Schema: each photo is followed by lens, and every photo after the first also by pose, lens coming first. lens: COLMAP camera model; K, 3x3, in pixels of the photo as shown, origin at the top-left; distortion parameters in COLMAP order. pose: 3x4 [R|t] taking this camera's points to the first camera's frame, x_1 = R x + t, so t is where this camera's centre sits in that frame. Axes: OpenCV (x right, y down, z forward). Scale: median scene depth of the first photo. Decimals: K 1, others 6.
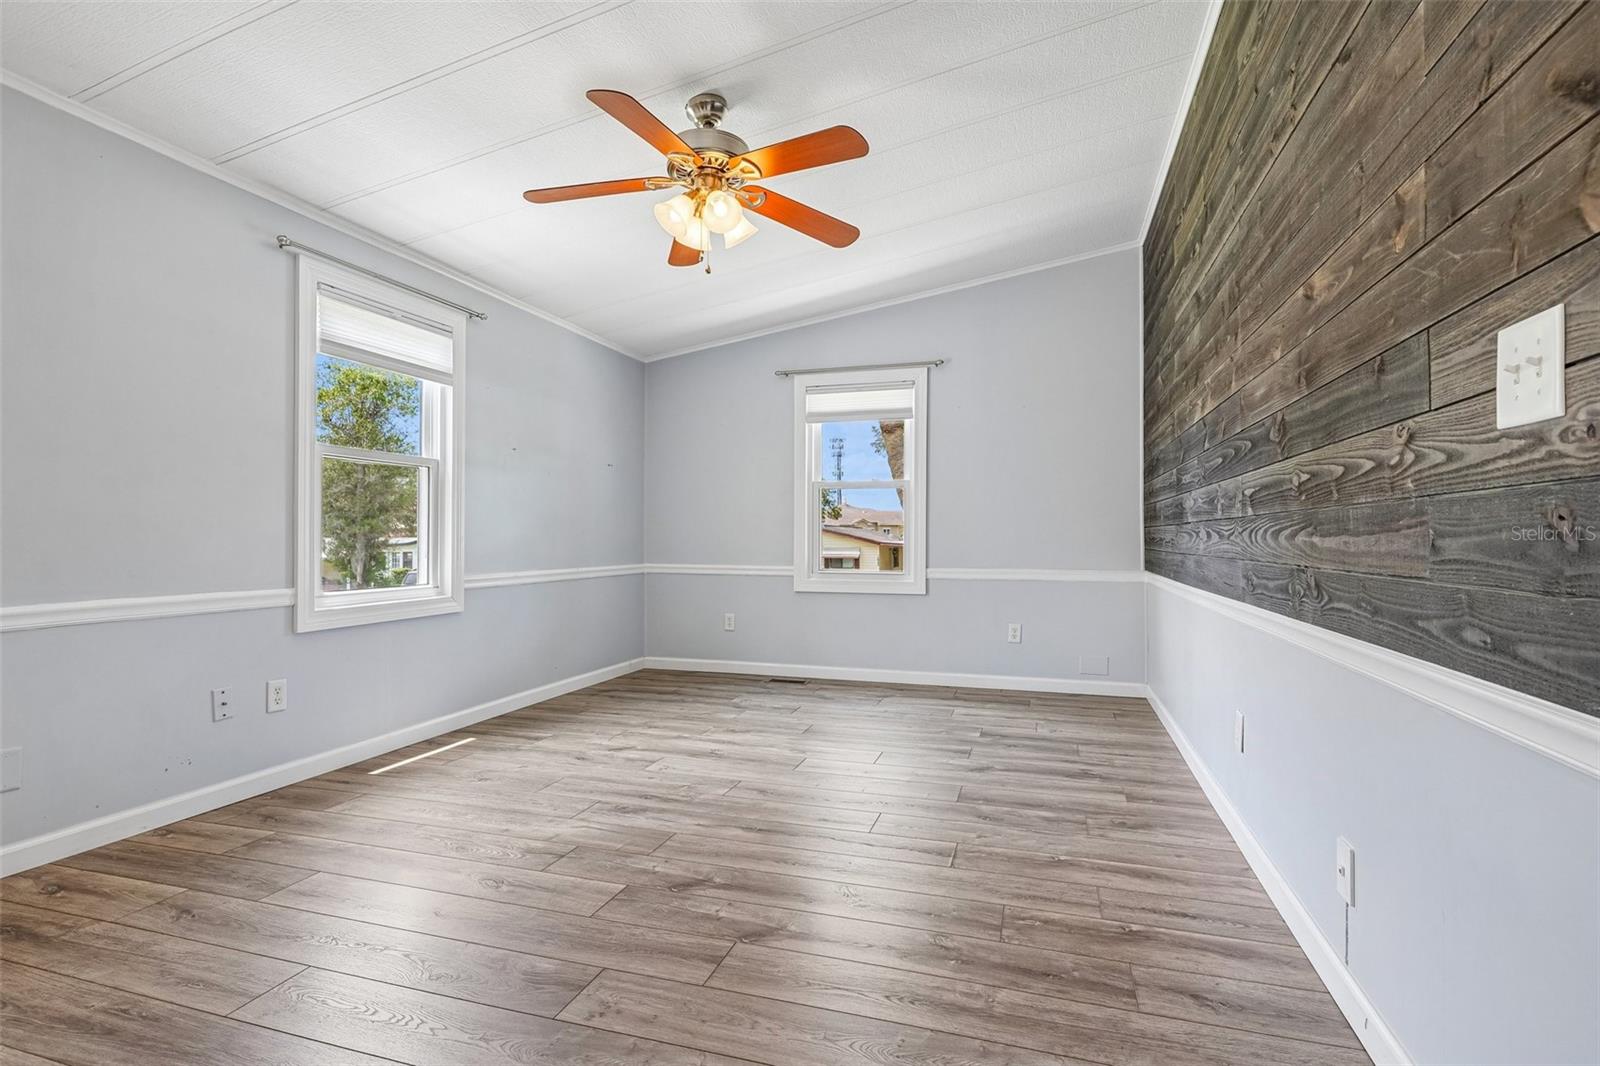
lens RADIAL K [[774.4, 0, 804.0], [0, 774.4, 534.8], [0, 0, 1]] dist [0.000808, -0.002394]
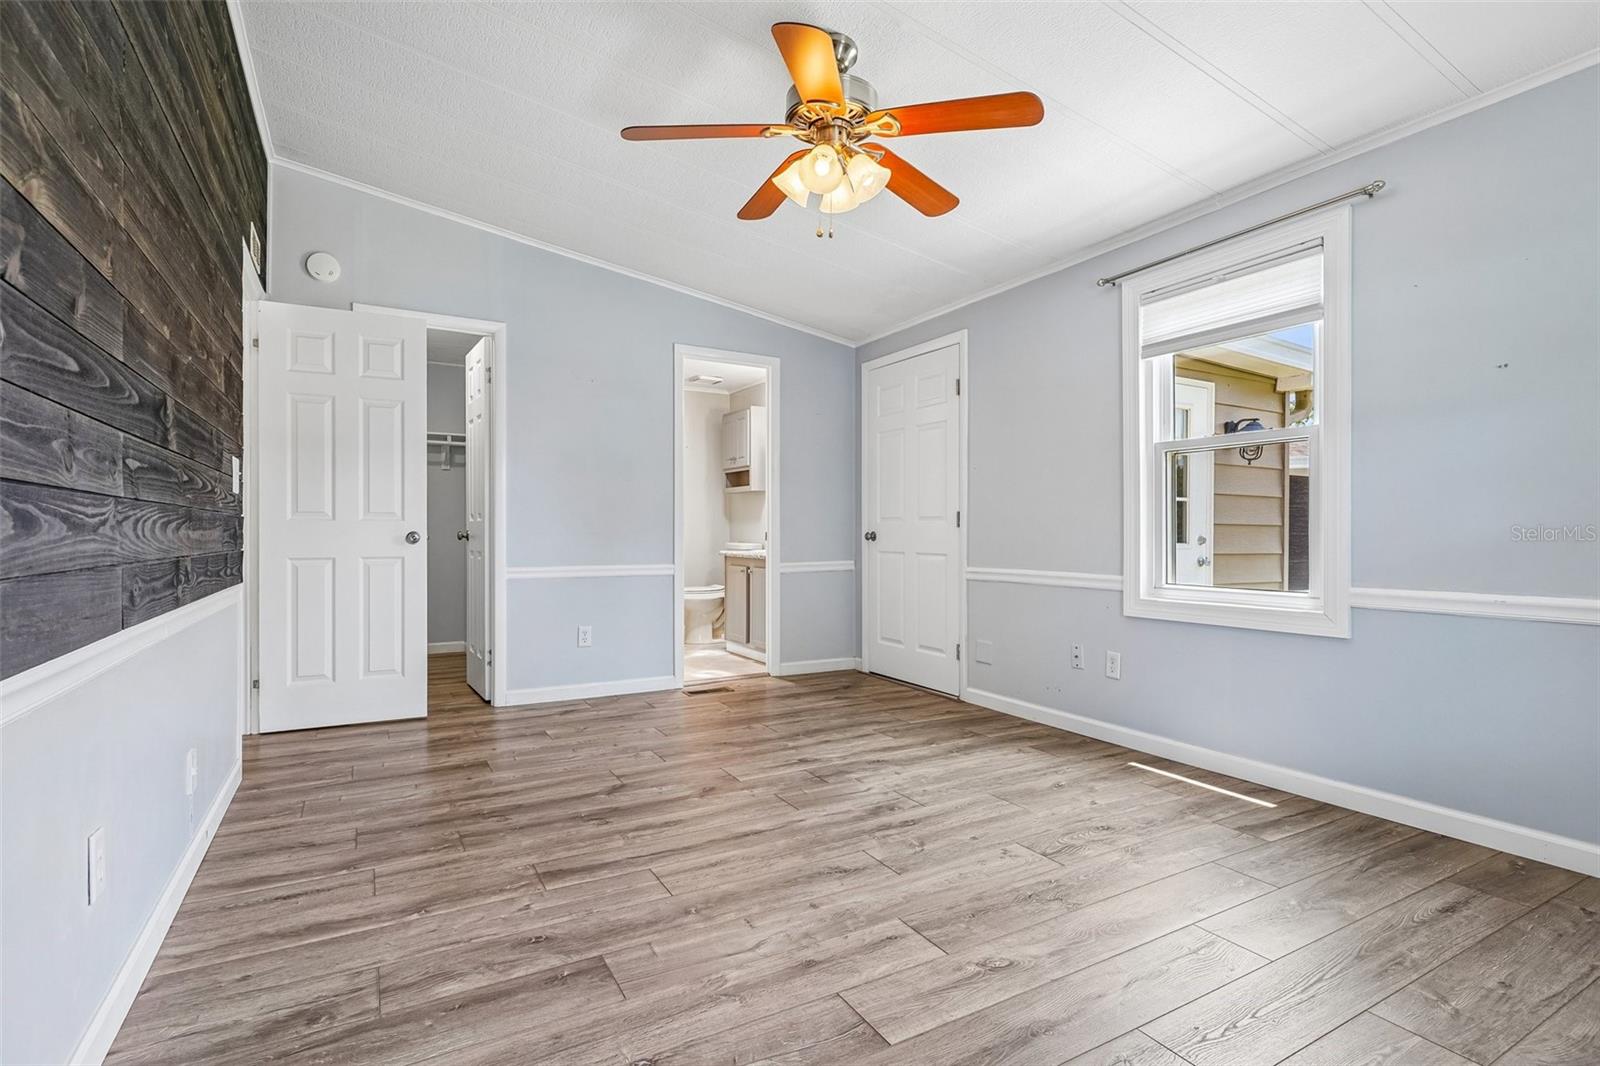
lens RADIAL K [[774.4, 0, 795.6], [0, 774.4, 533.1], [0, 0, 1]] dist [0.000808, -0.002394]
pose [[-0.690248, -0.000376, -0.723573, 0.587288], [0.003259, 0.999988, -0.003629, 0.009802], [0.723566, -0.004863, -0.690238, 1.681601]]
